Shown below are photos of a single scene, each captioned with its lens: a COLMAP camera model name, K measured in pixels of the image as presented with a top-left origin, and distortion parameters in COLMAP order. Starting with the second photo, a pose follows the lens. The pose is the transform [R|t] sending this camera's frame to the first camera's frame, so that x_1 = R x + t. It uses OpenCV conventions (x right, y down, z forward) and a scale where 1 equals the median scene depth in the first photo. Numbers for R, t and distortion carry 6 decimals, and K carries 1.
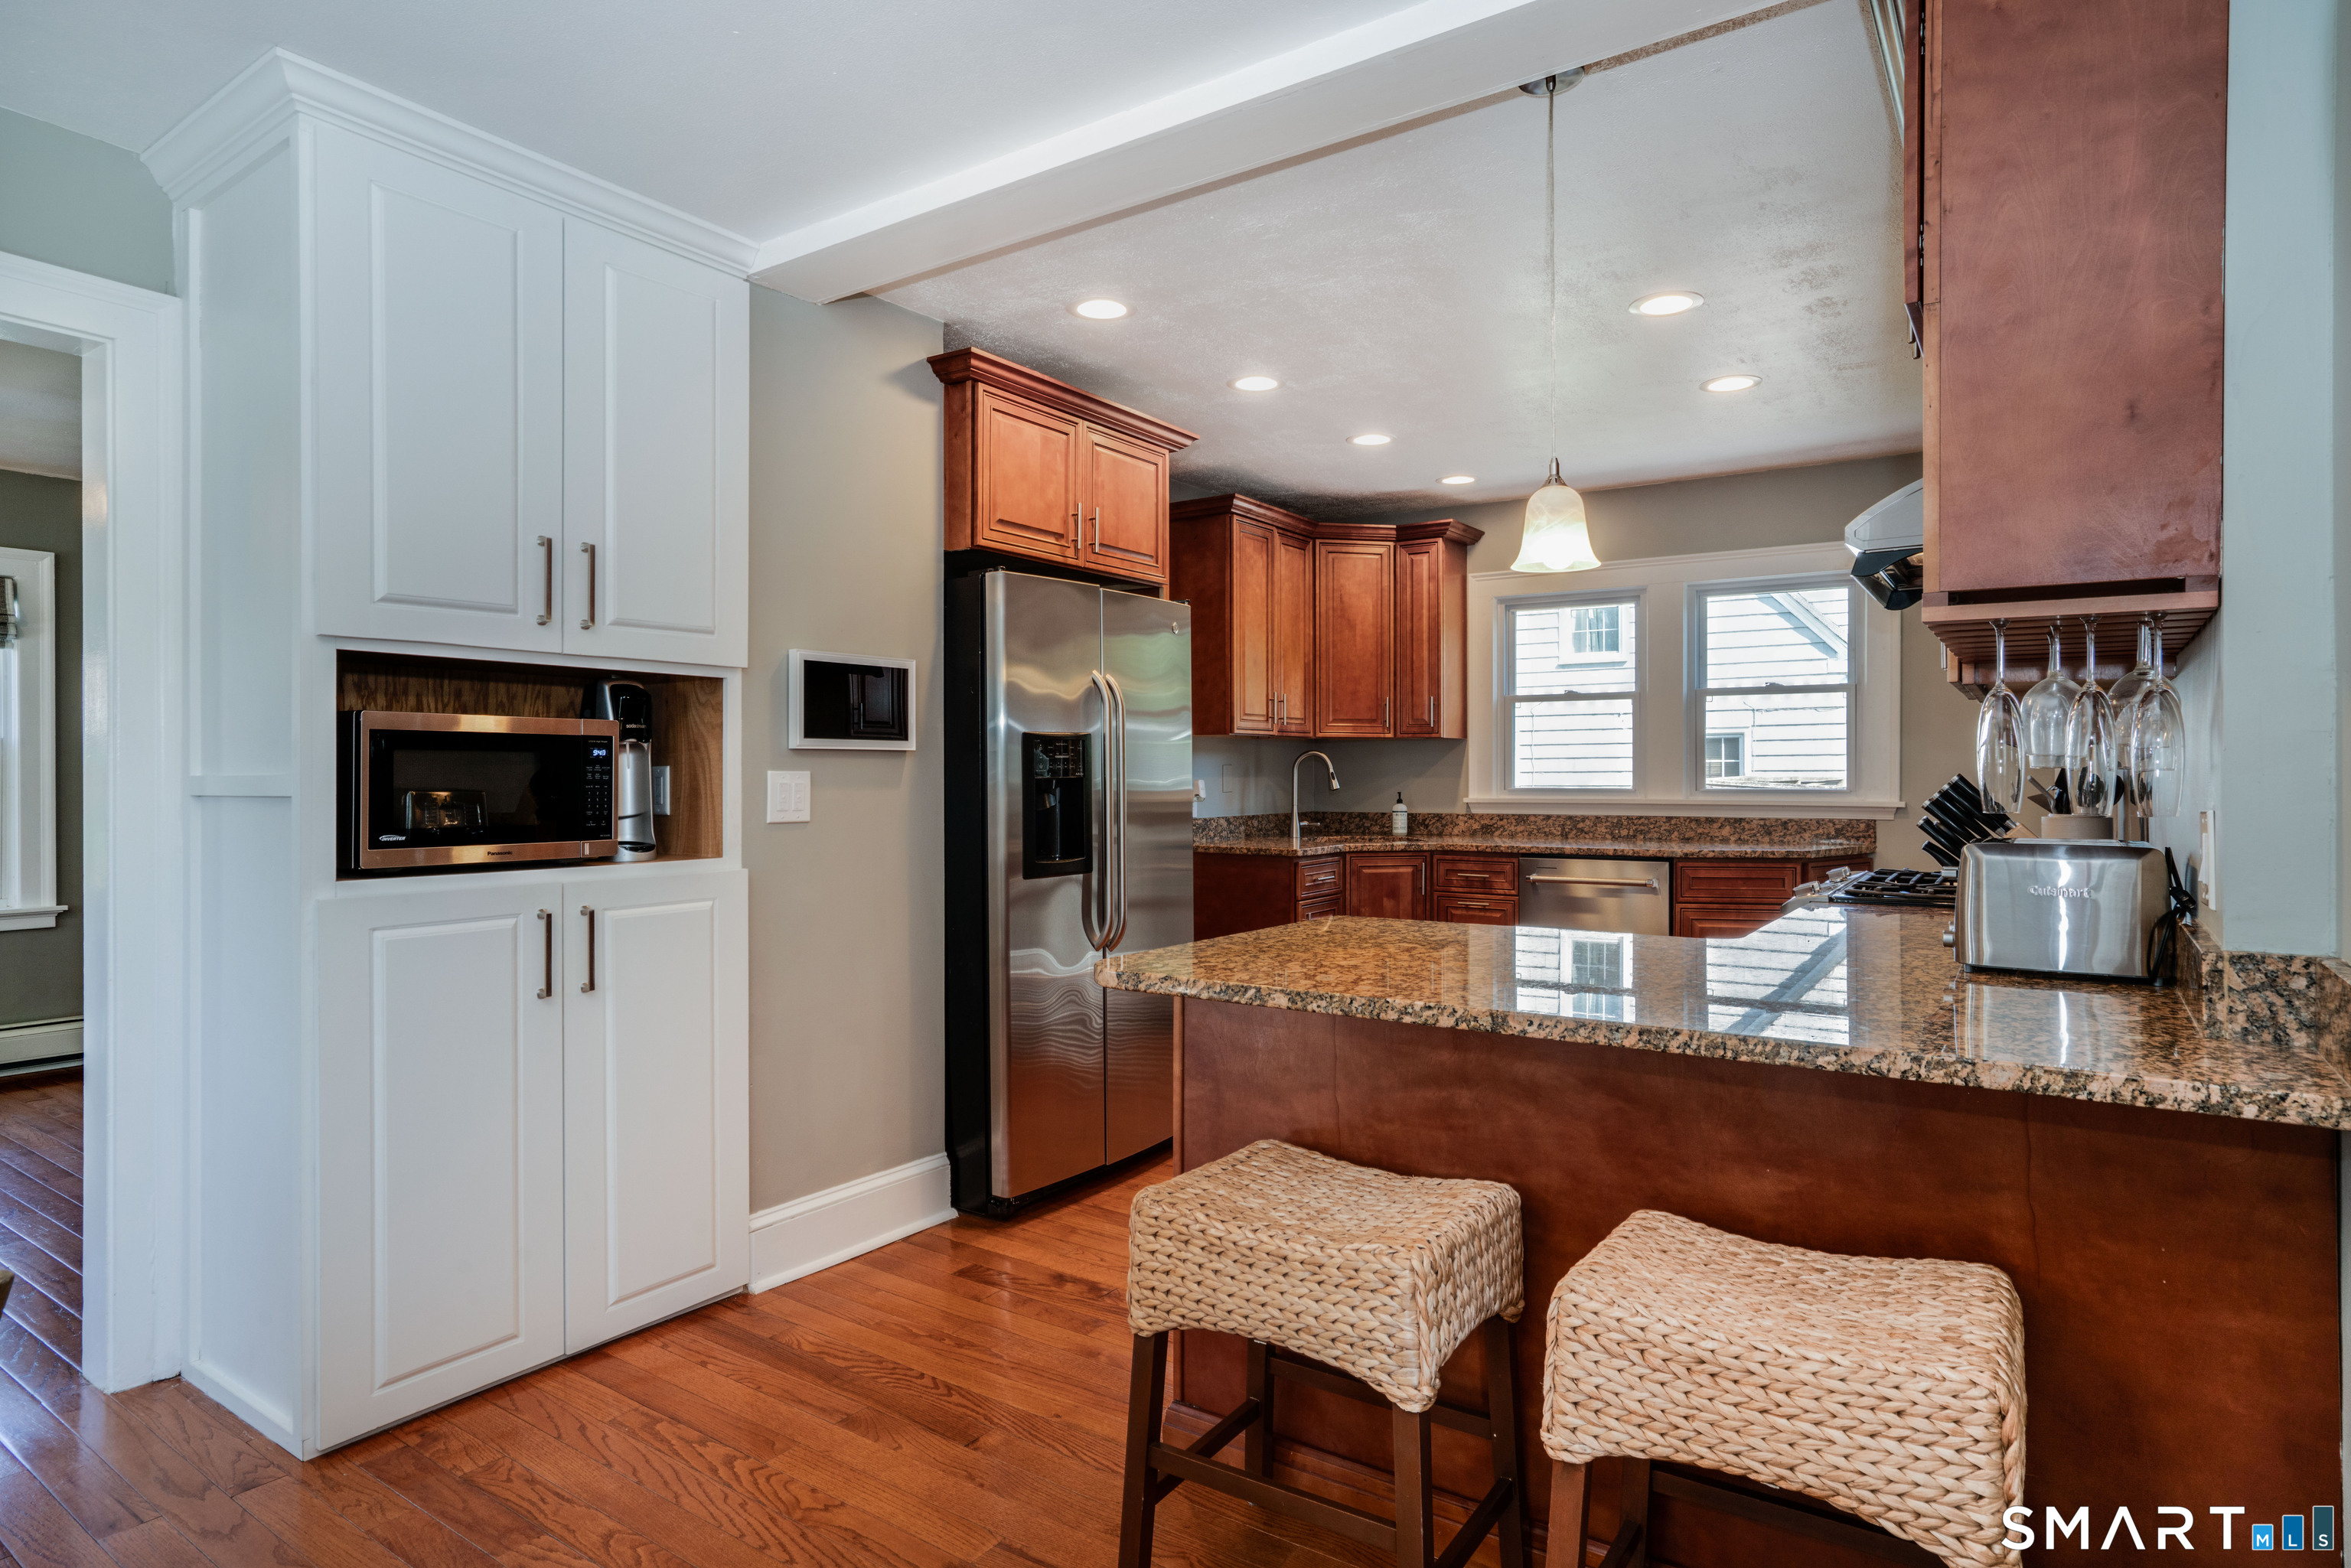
lens RADIAL K [[1277.3, 0, 1186.9], [0, 1277.3, 779.5], [0, 0, 1]] dist [-0.008278, -0.001104]
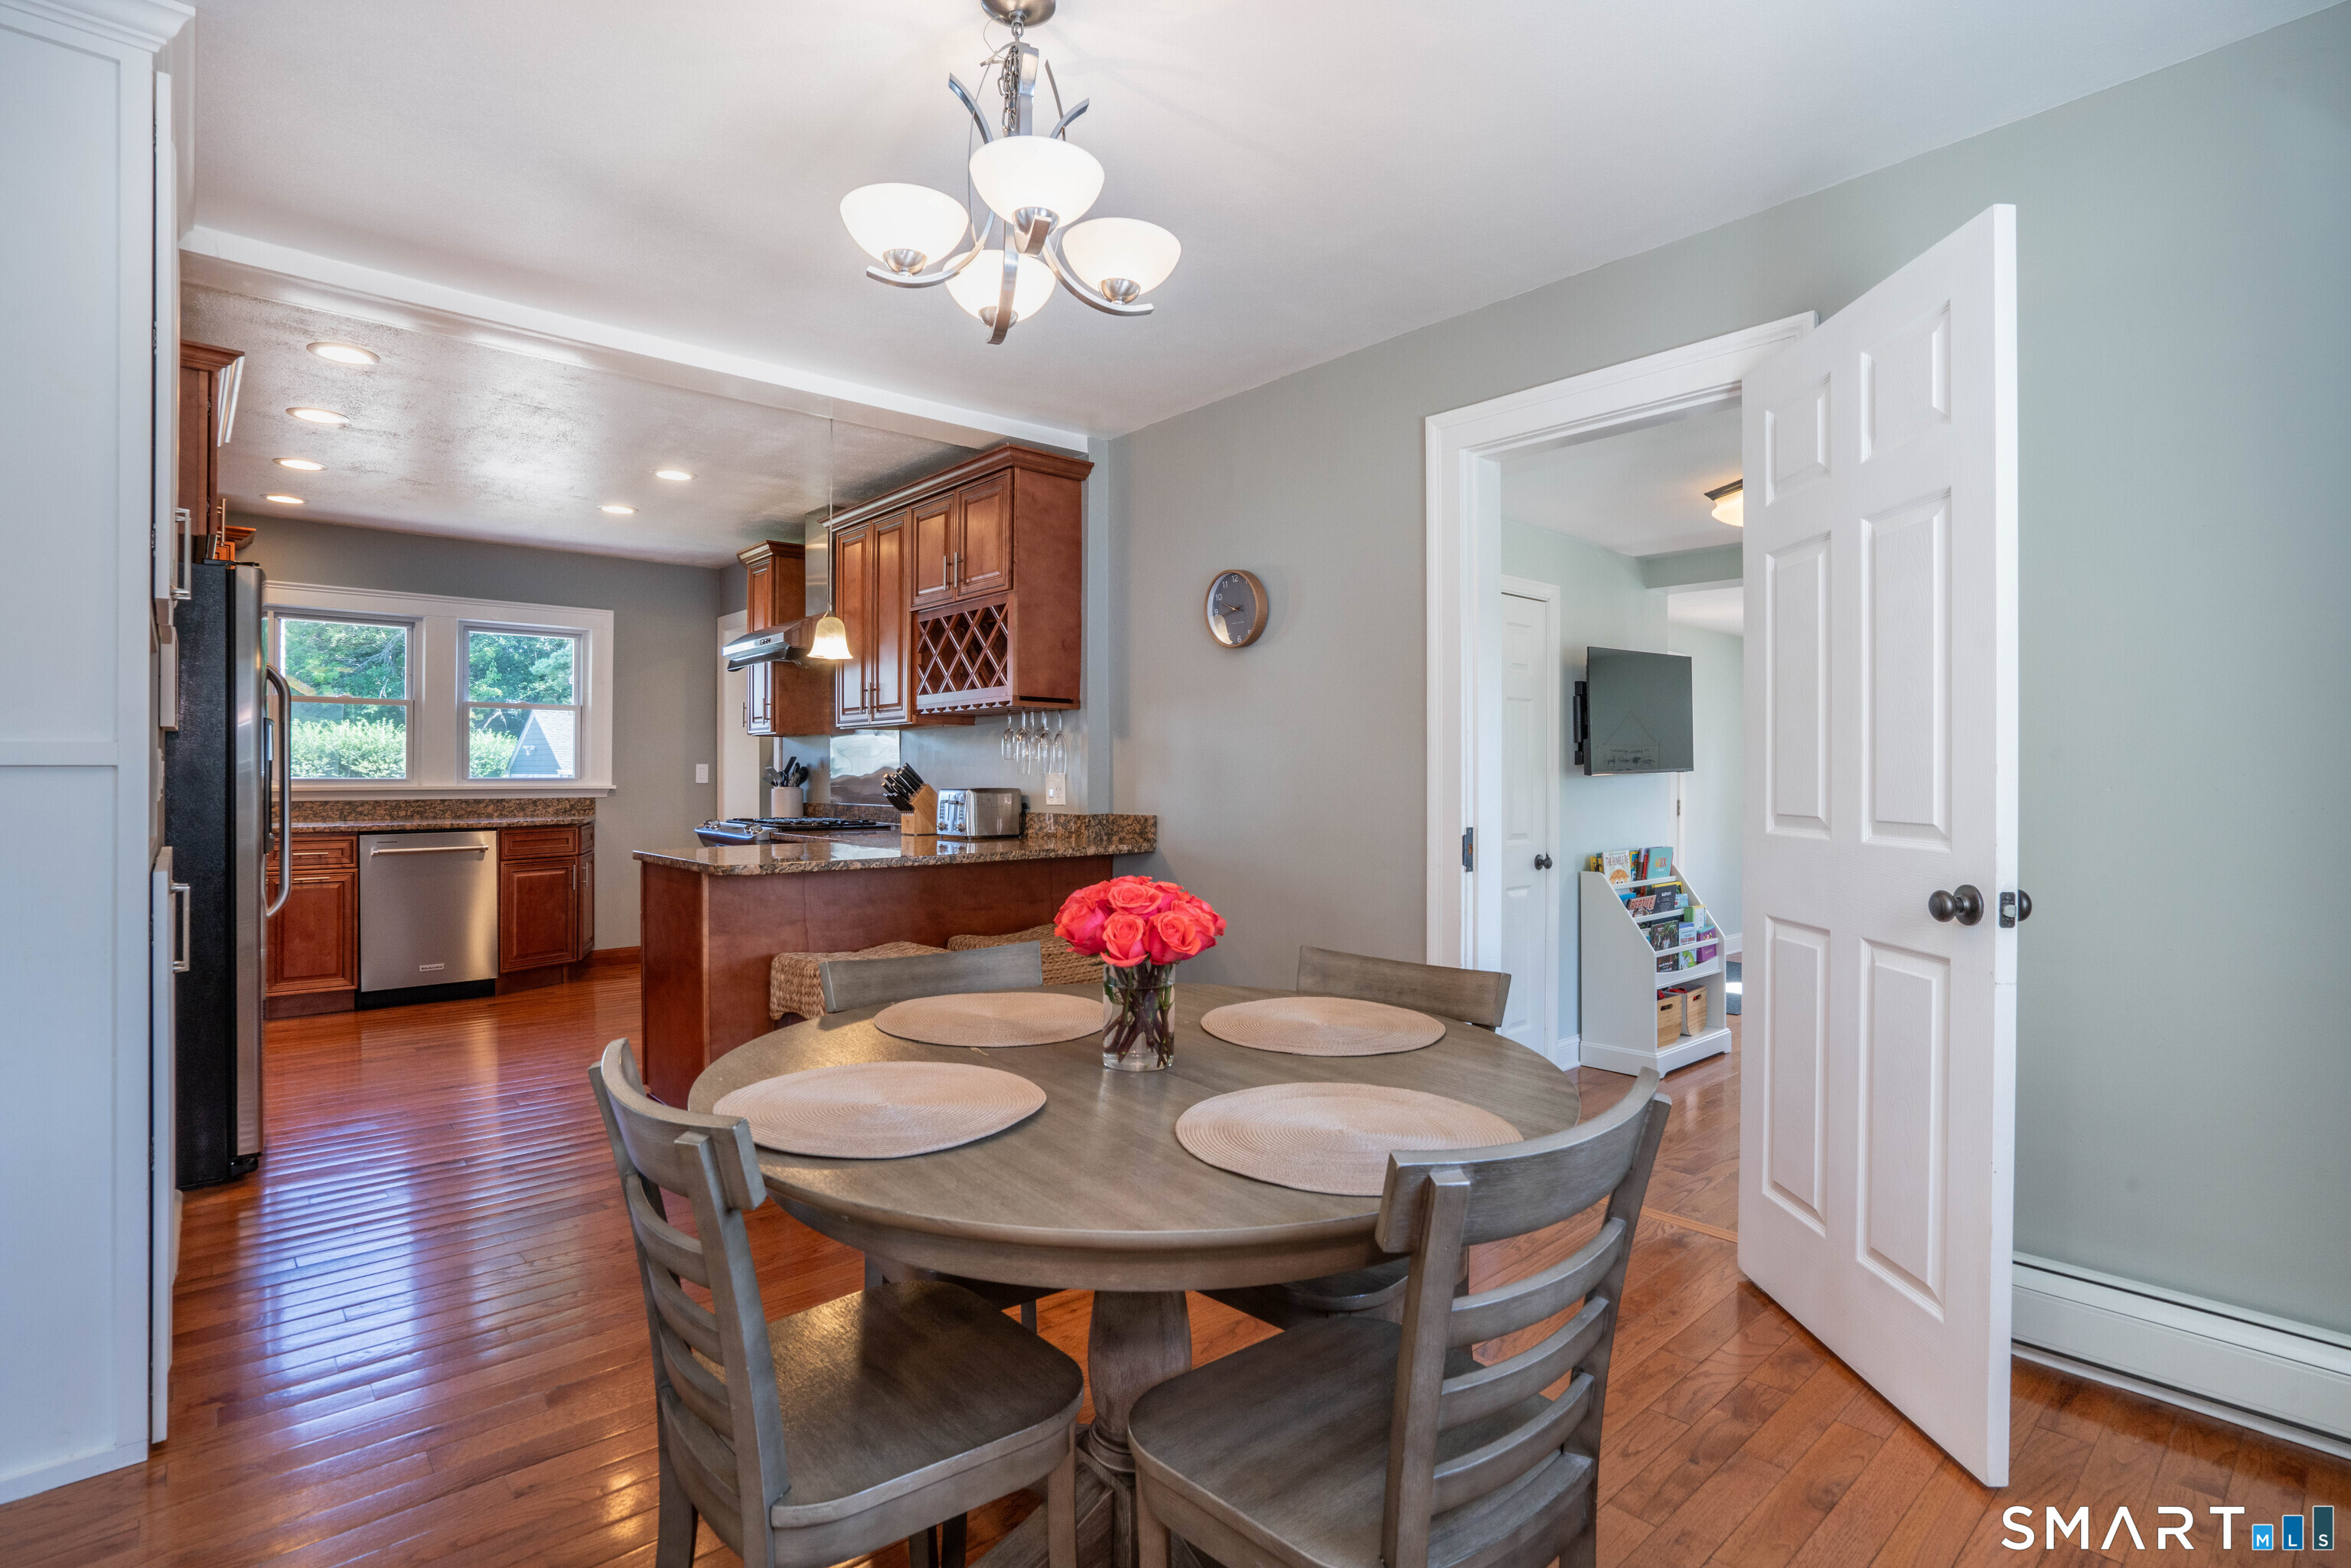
lens RADIAL K [[1159.6, 0, 1144.9], [0, 1159.6, 773.7], [0, 0, 1]] dist [-0.007218, 0.001448]
pose [[0.271834, 0.003228, 0.962339, -0.567933], [0.003656, 0.999984, -0.004387, 0.011254], [-0.962337, 0.004711, 0.271818, 0.008577]]
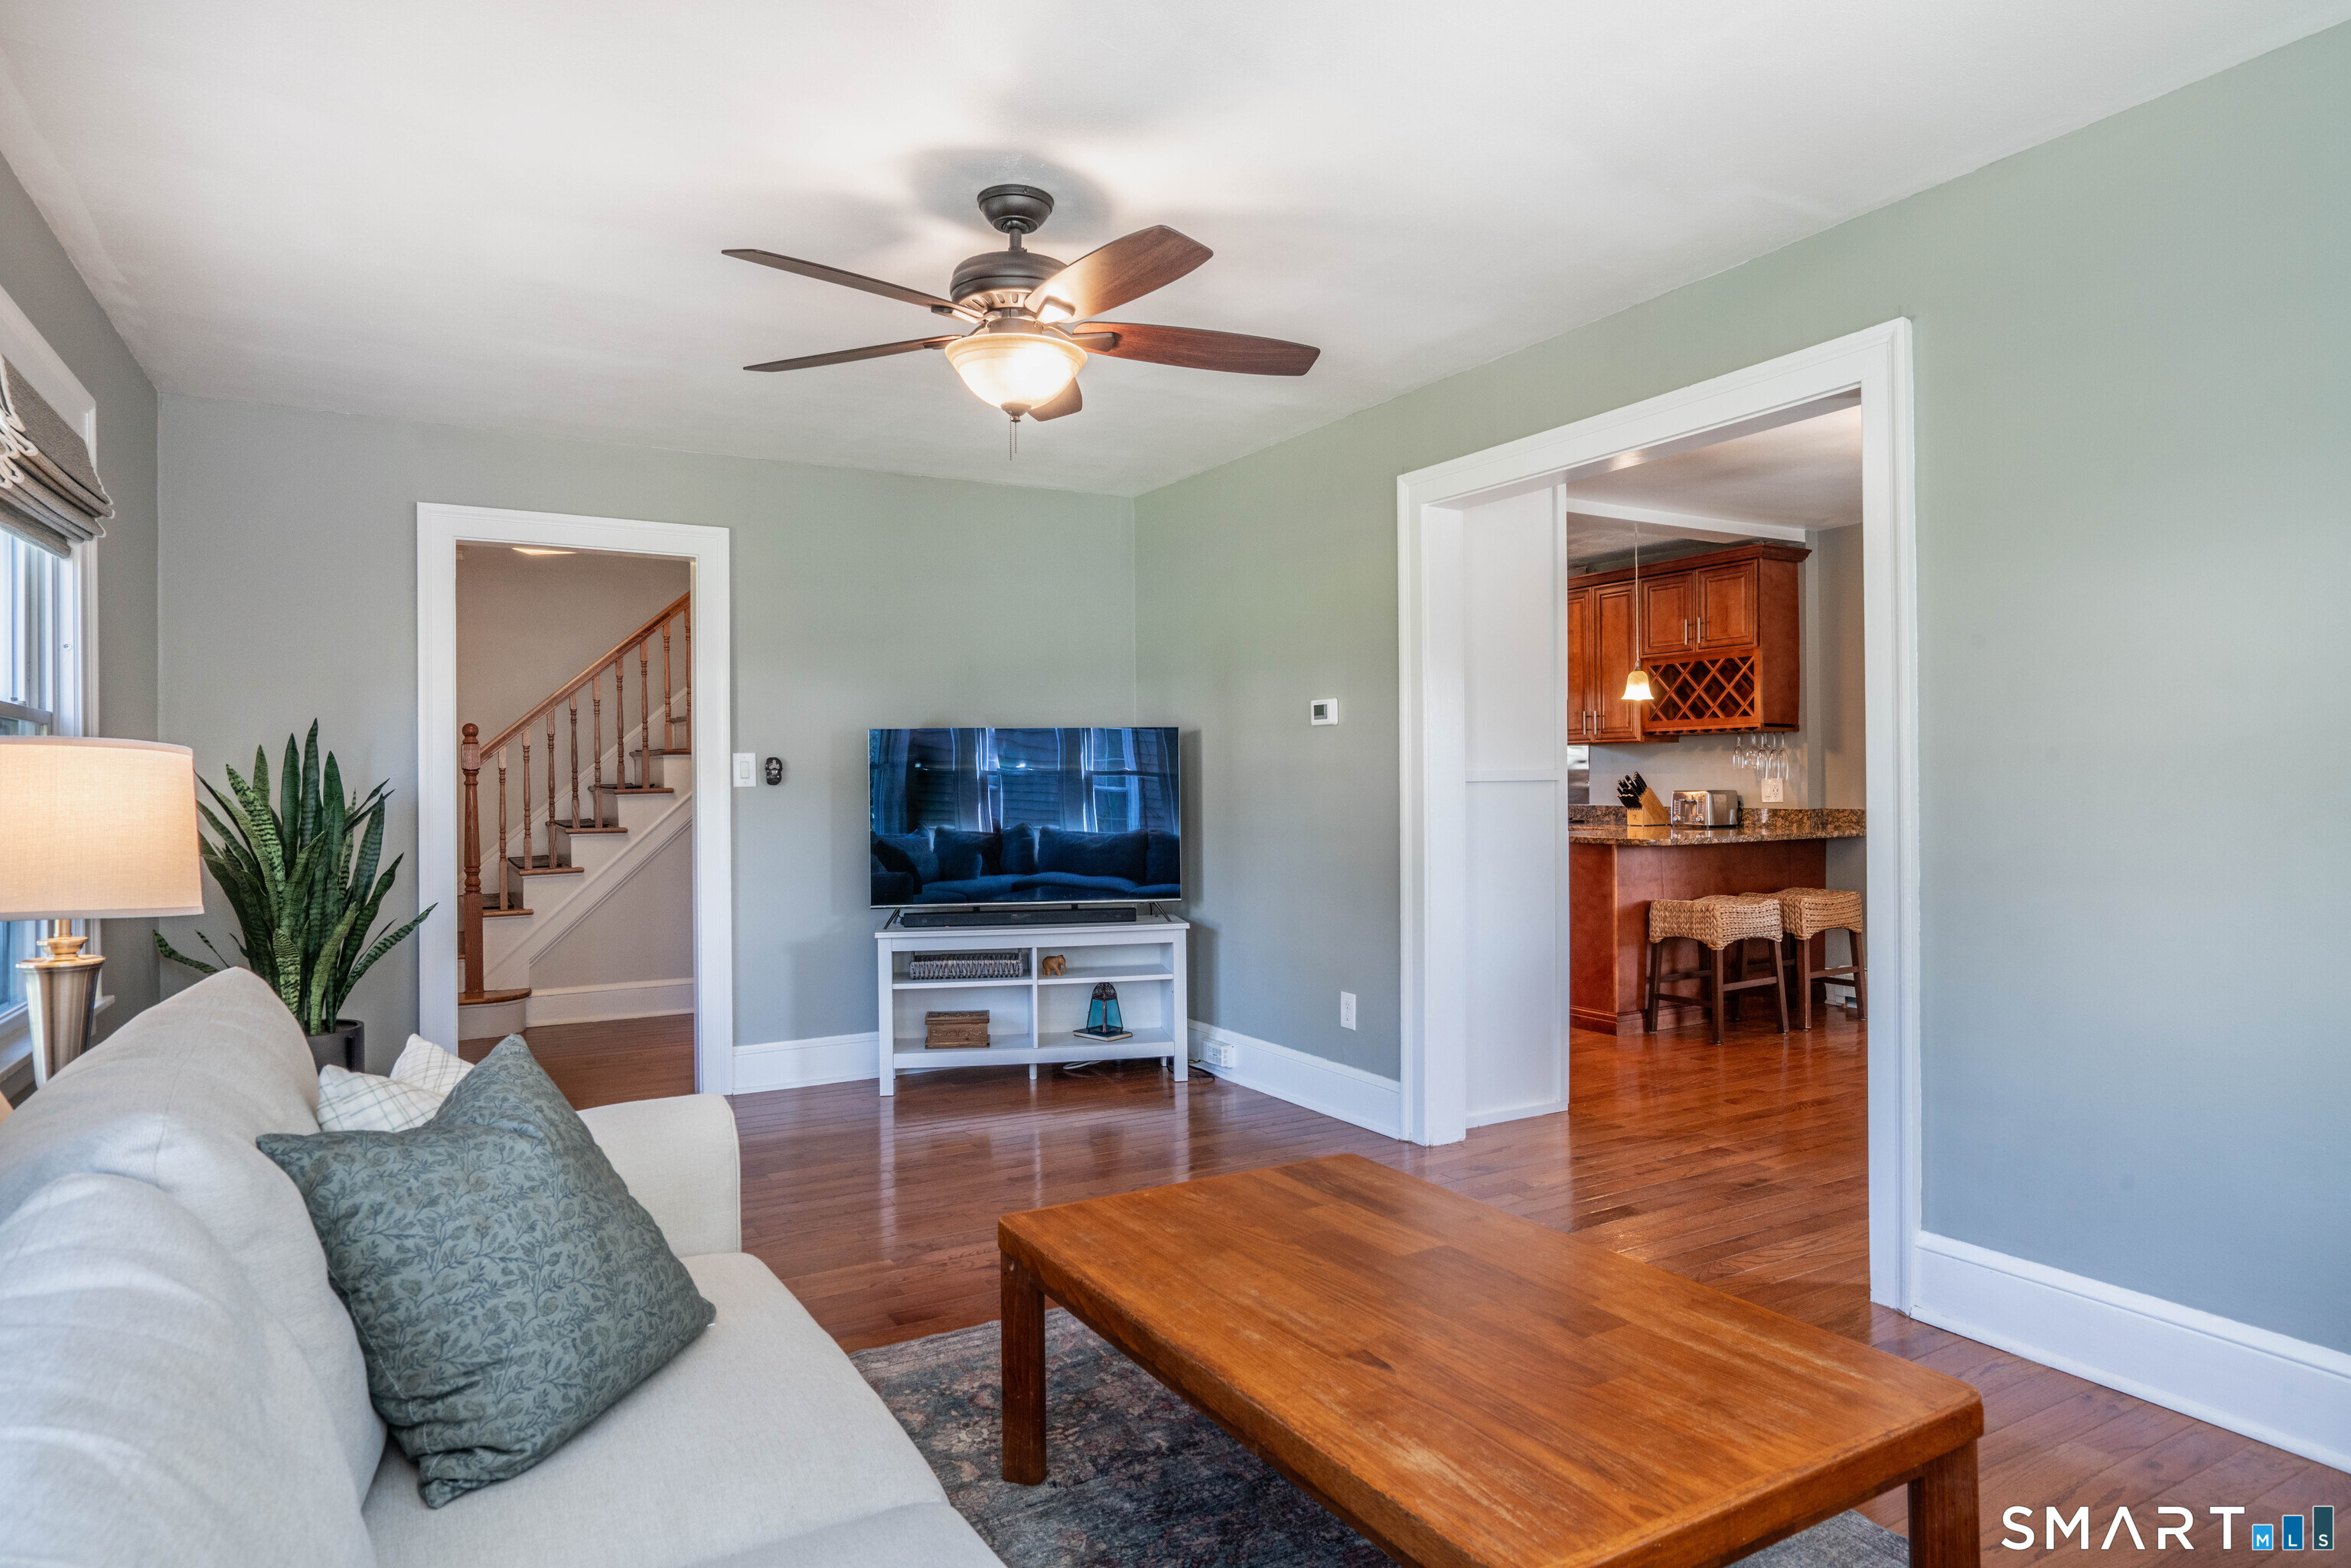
lens RADIAL K [[1404.5, 0, 1180.8], [0, 1404.5, 782.7], [0, 0, 1]] dist [-0.003363, -0.000125]
pose [[0.416193, -0.005528, 0.909260, -1.278361], [0.012819, 0.999918, 0.000212, 0.003013], [-0.909186, 0.011567, 0.416229, 0.261259]]
